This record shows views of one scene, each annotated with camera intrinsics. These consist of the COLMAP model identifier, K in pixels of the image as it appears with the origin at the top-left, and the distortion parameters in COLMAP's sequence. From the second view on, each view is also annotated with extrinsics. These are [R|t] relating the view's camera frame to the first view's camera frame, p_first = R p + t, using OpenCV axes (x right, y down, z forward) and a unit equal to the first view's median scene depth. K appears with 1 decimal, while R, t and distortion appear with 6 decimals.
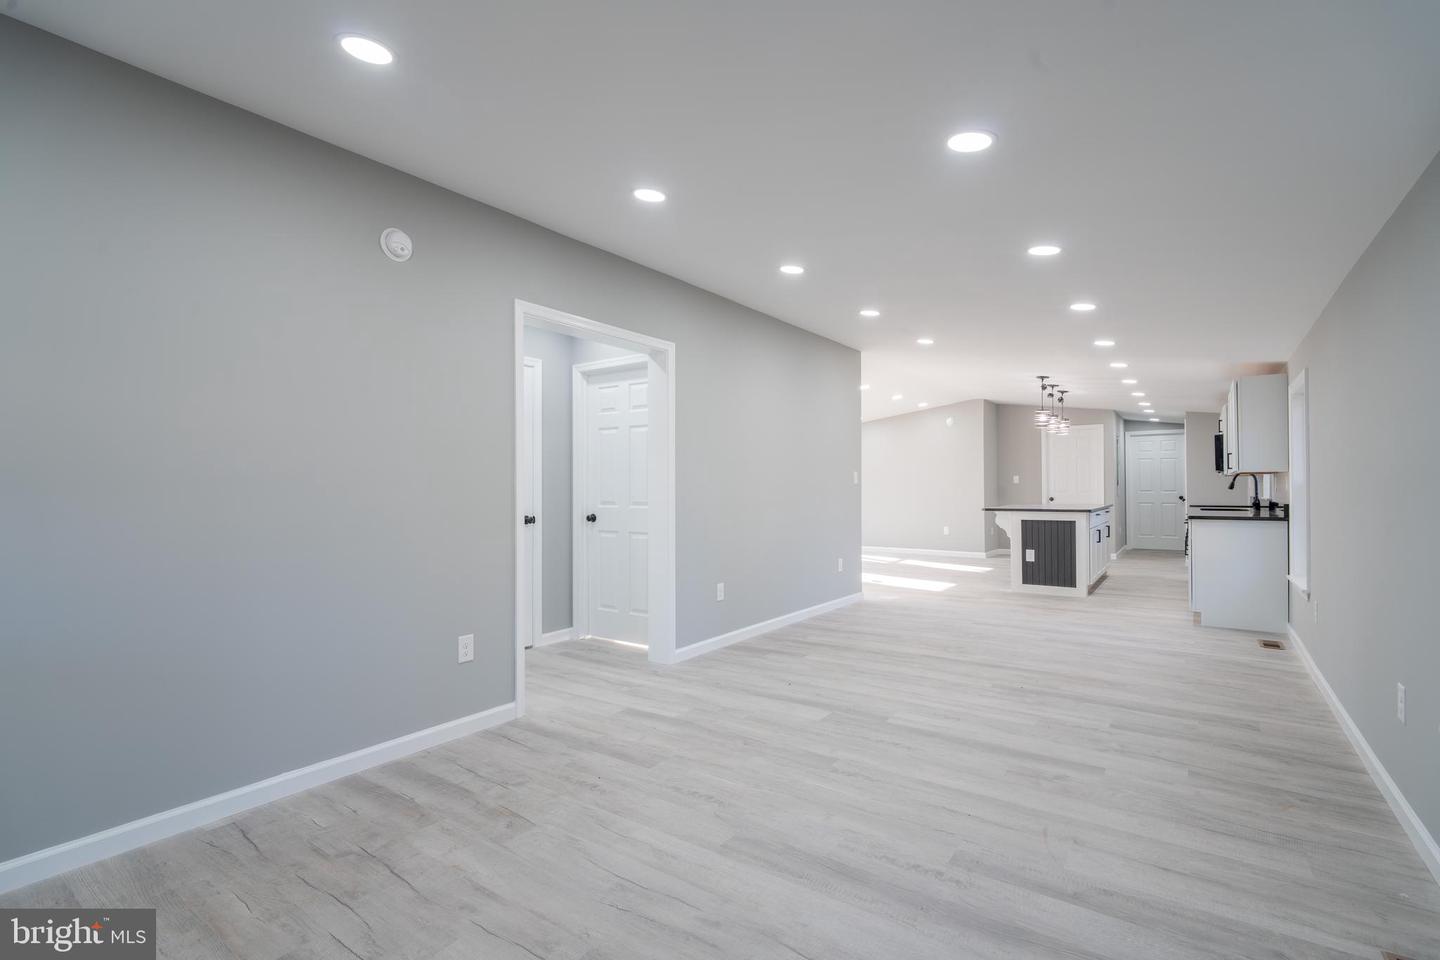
lens RADIAL K [[669.2, 0, 709.5], [0, 669.2, 479.3], [0, 0, 1]] dist [0.001398, -0.003919]
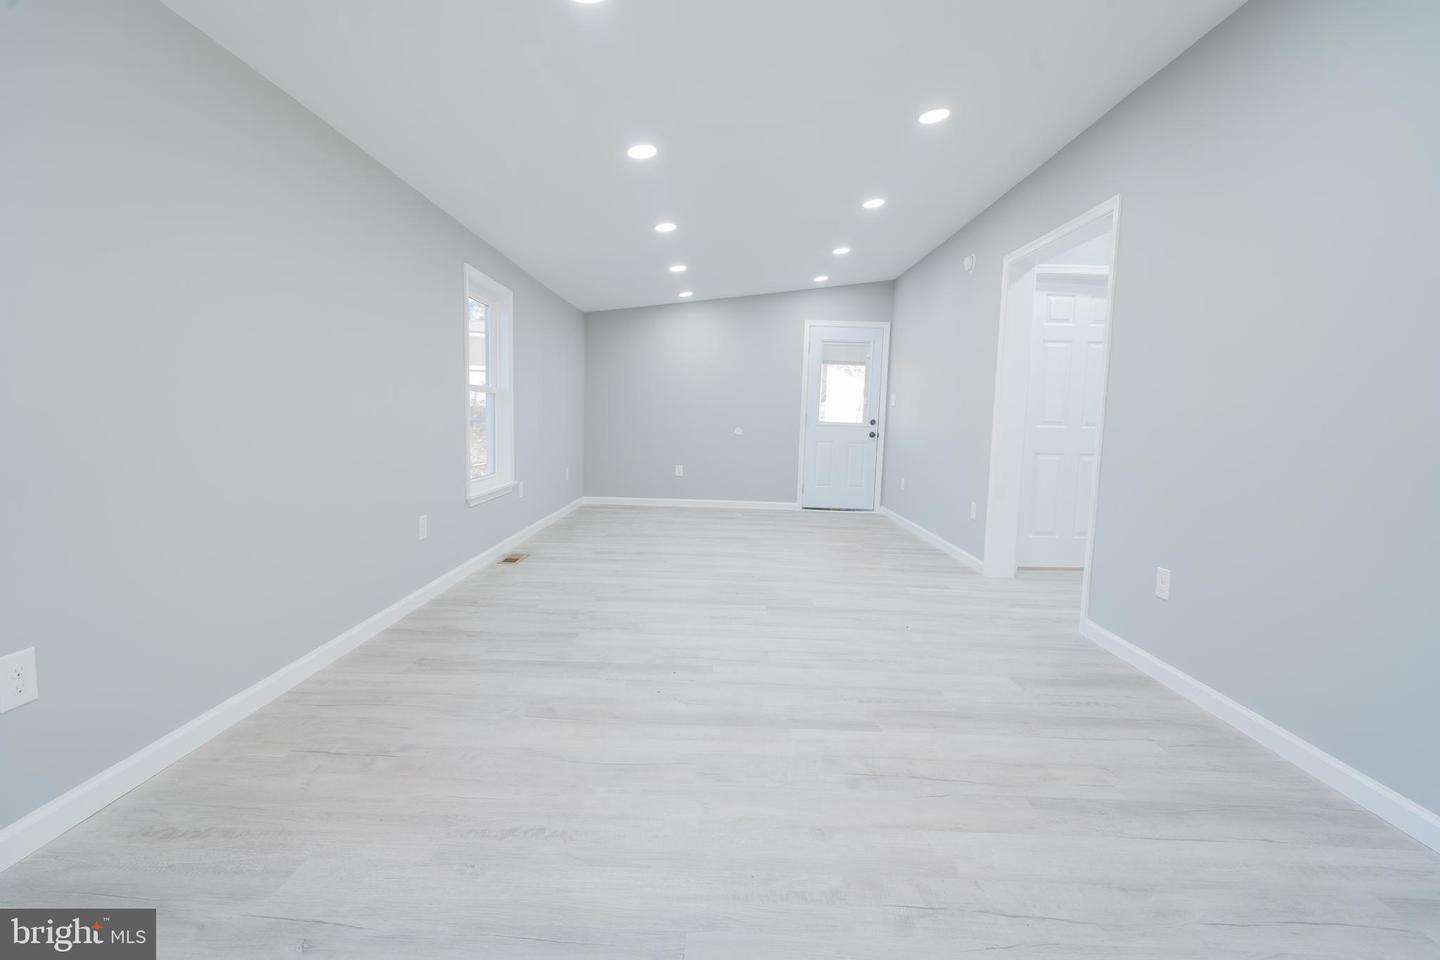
lens RADIAL K [[669.2, 0, 719.6], [0, 669.2, 482.4], [0, 0, 1]] dist [0.001398, -0.003919]
pose [[-0.811963, 0.037223, -0.582521, 0.983256], [-0.018952, 0.995757, 0.090047, 0.060228], [0.583401, 0.084155, -0.807813, 1.871320]]
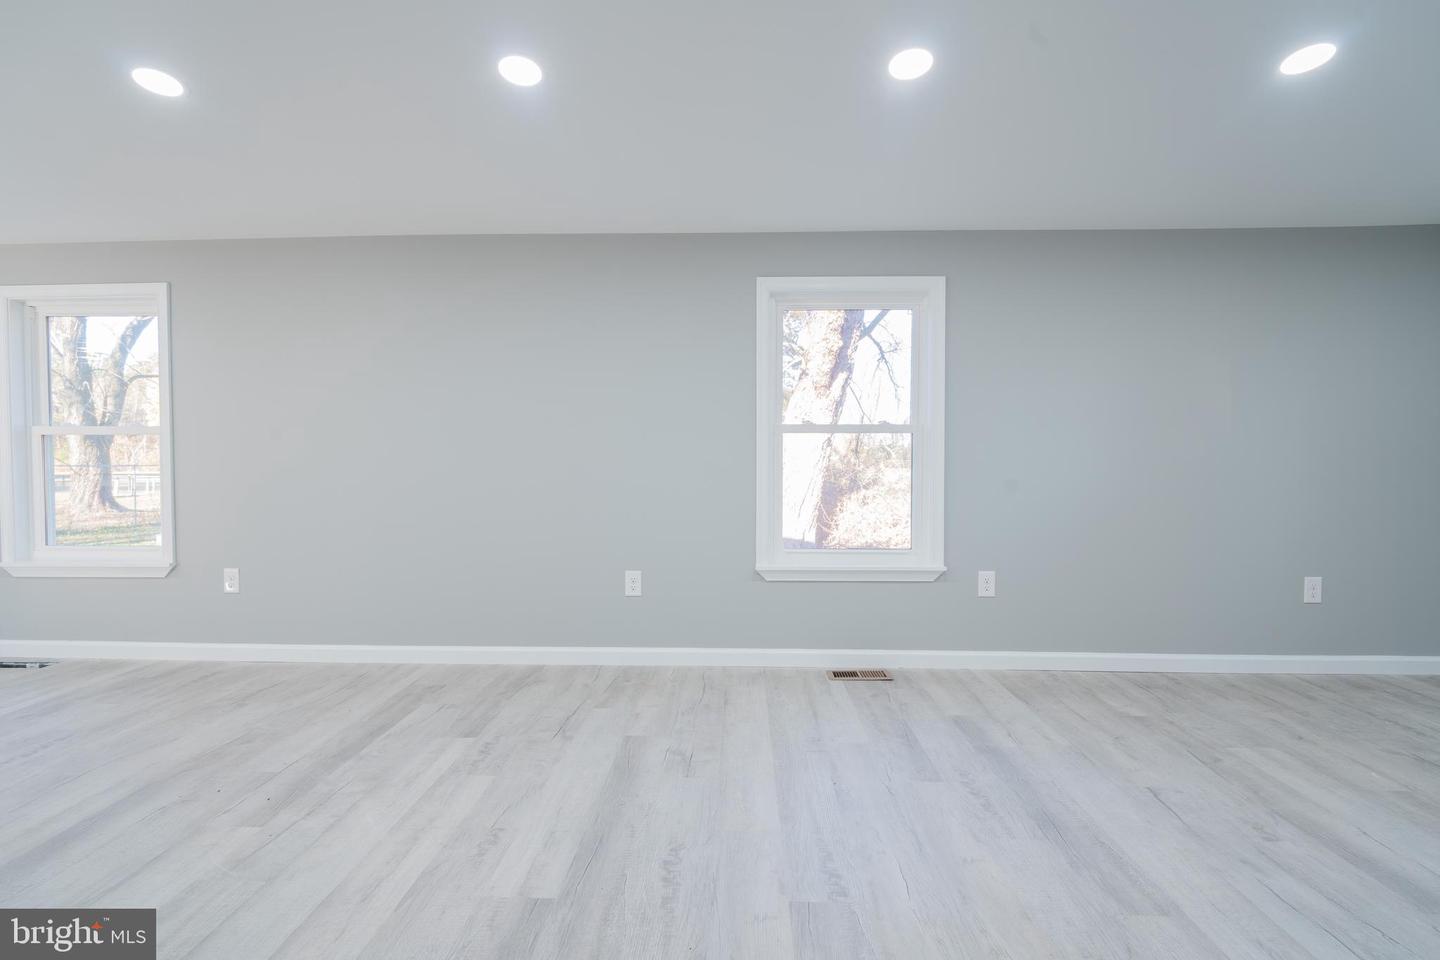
lens RADIAL K [[669.2, 0, 716.6], [0, 669.2, 488.3], [0, 0, 1]] dist [0.001398, -0.003919]
pose [[-0.560801, -0.031324, 0.827358, -0.188739], [-0.011557, 0.999483, 0.030007, 0.055443], [-0.827870, 0.007266, -0.560873, 1.191156]]
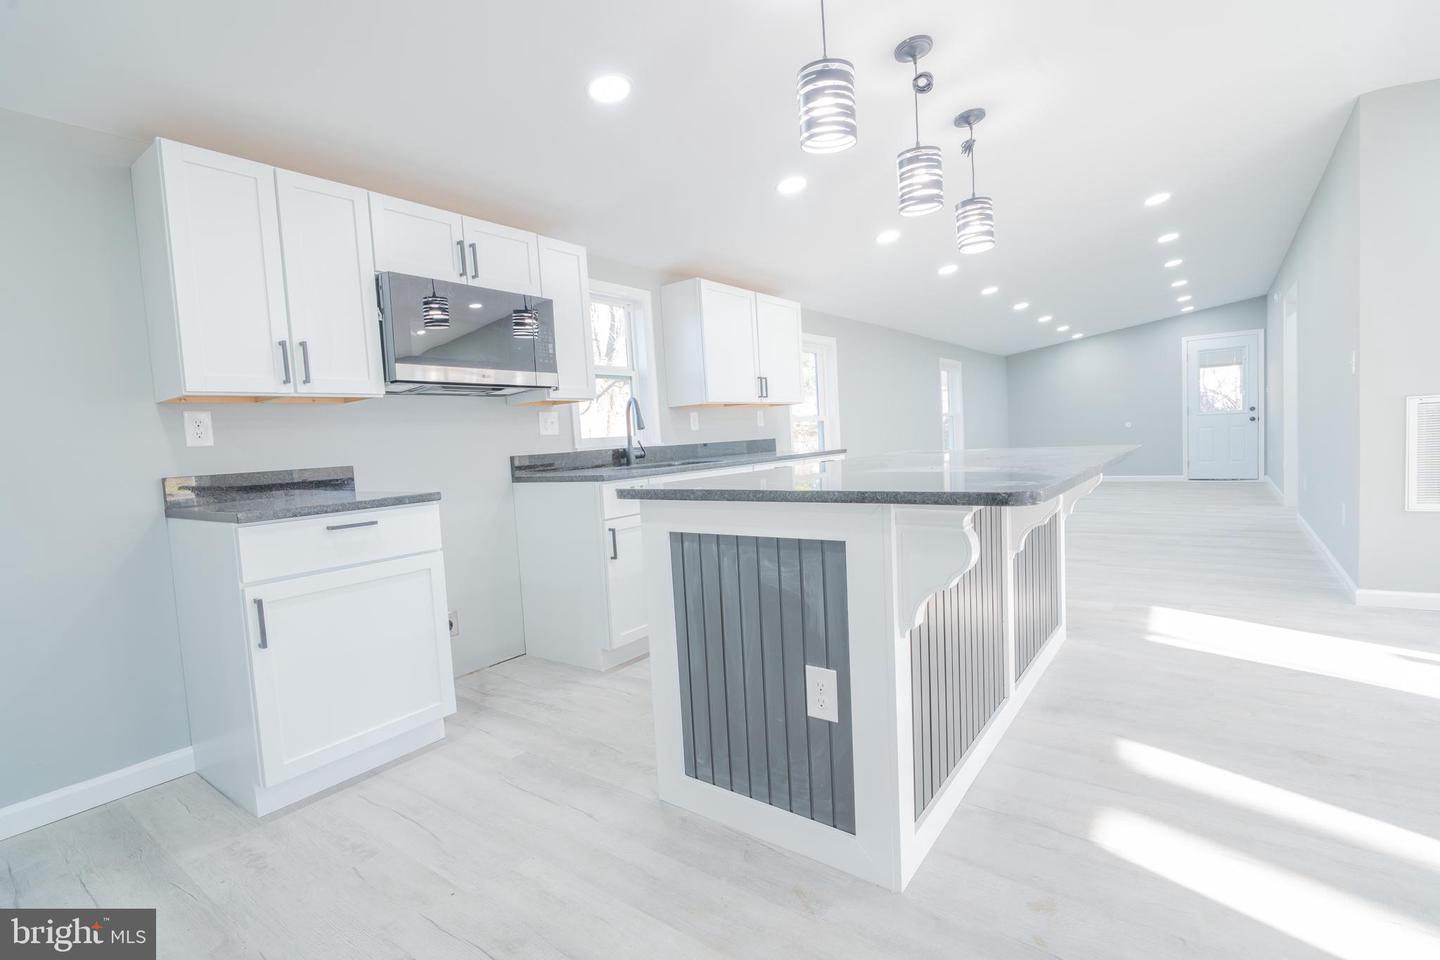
lens RADIAL K [[669.2, 0, 707.4], [0, 669.2, 479.4], [0, 0, 1]] dist [0.001398, -0.003919]
pose [[-0.998199, 0.057234, 0.017961, 1.547492], [0.058105, 0.996931, 0.052460, 0.066851], [-0.014903, 0.053410, -0.998461, 3.296704]]
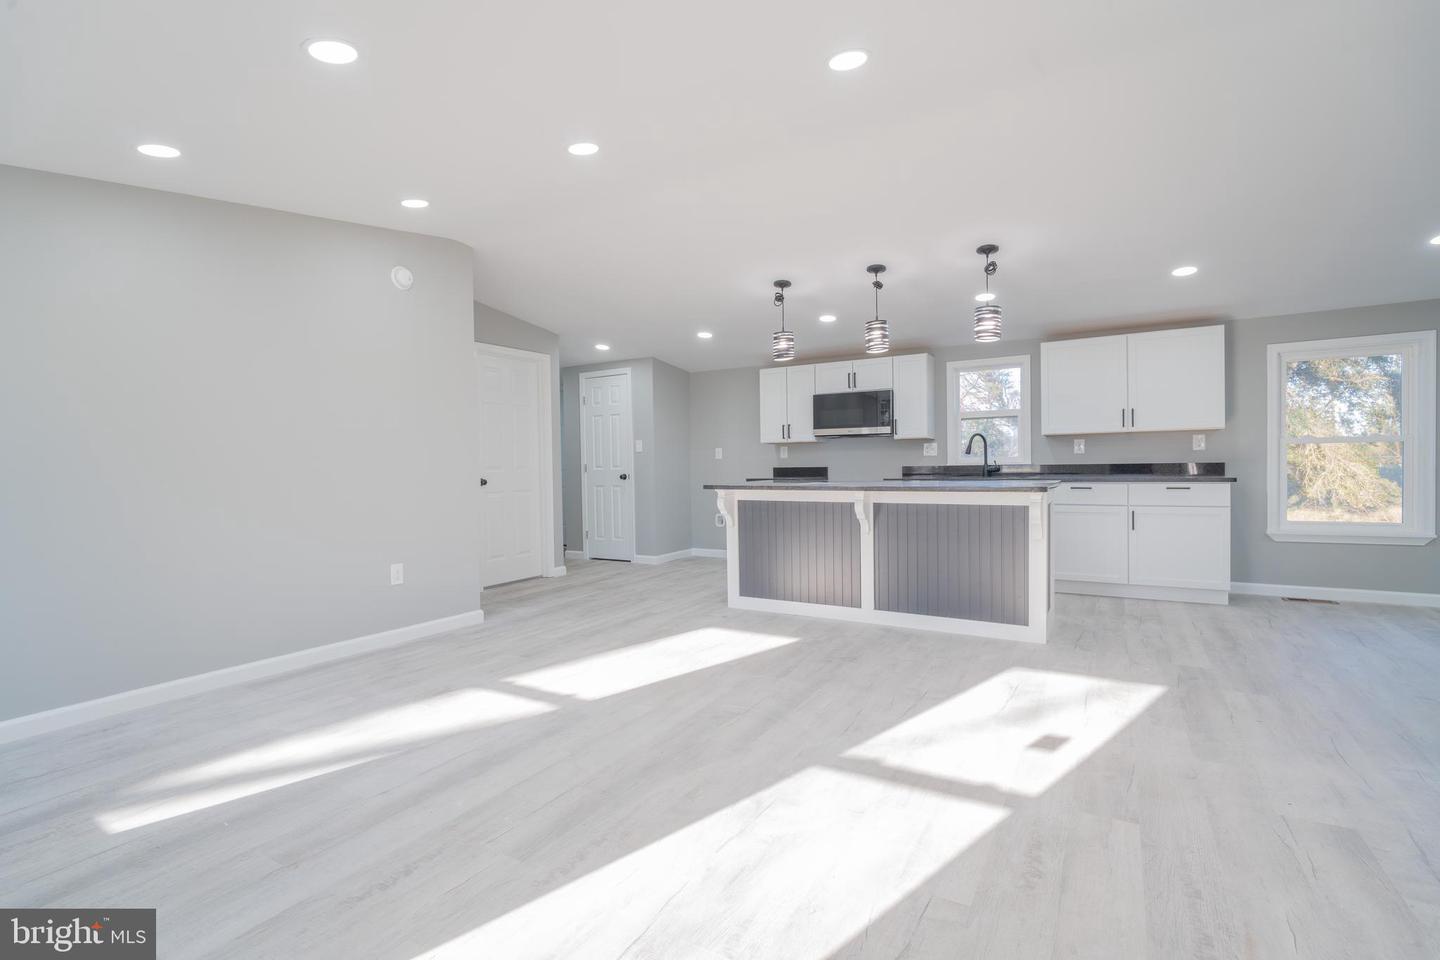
lens RADIAL K [[669.2, 0, 714.5], [0, 669.2, 472.6], [0, 0, 1]] dist [0.001398, -0.003919]
pose [[-0.080366, -0.007491, 0.996737, -0.100037], [0.006864, 0.999944, 0.008068, 0.066012], [-0.996742, 0.007490, -0.080310, 2.989430]]
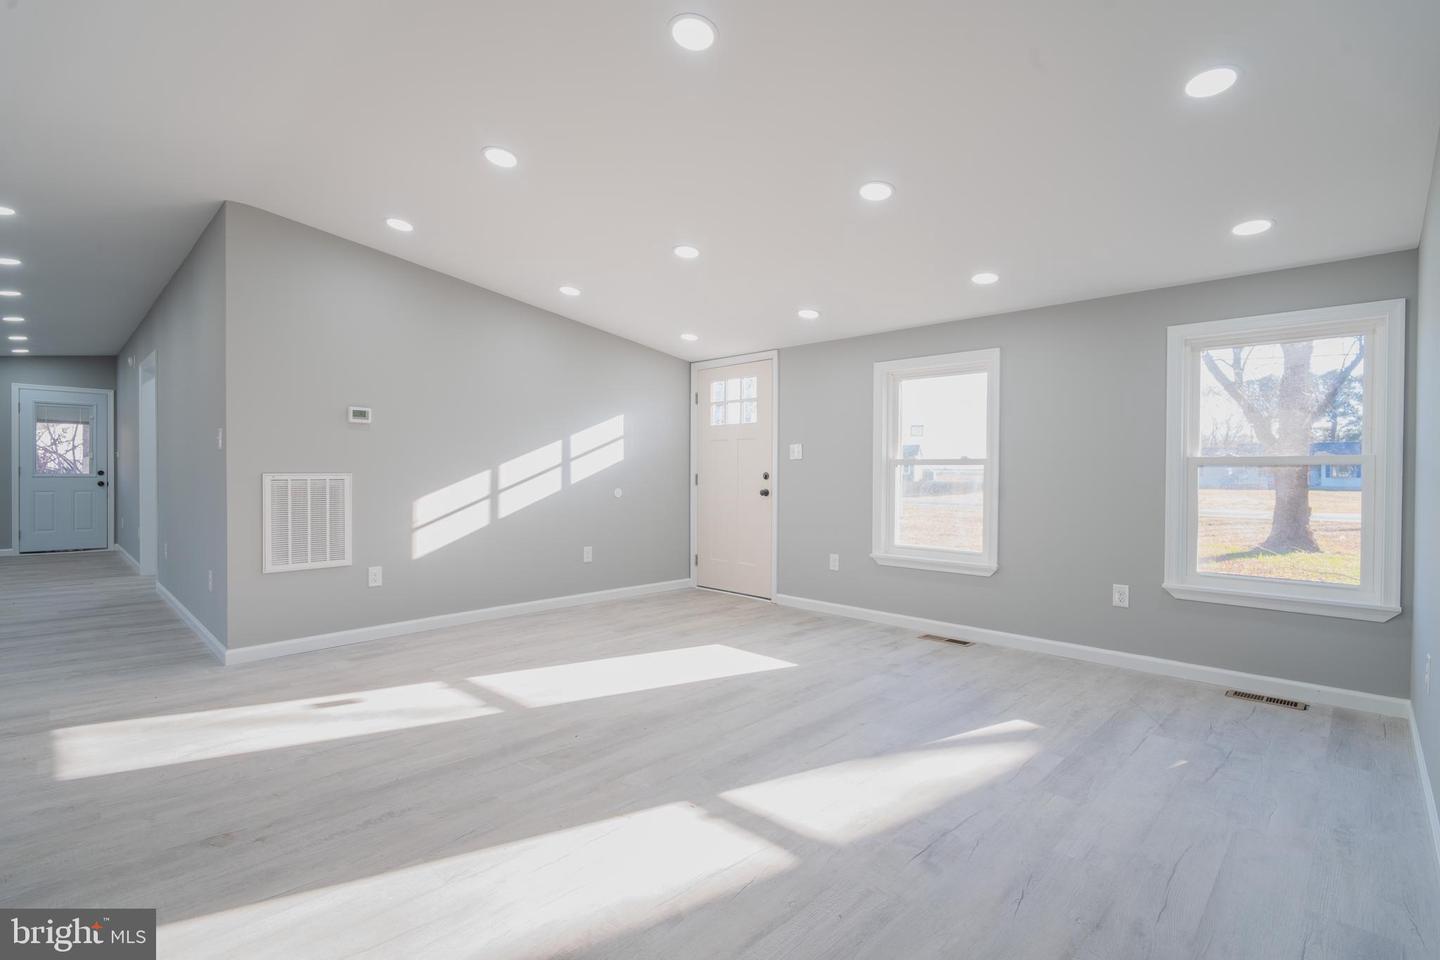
lens RADIAL K [[669.2, 0, 722.2], [0, 669.2, 480.4], [0, 0, 1]] dist [0.001398, -0.003919]
pose [[-0.141233, 0.014809, -0.989866, 1.545871], [0.005232, 0.999885, 0.014213, 0.055559], [0.989963, -0.003172, -0.141294, 3.220734]]
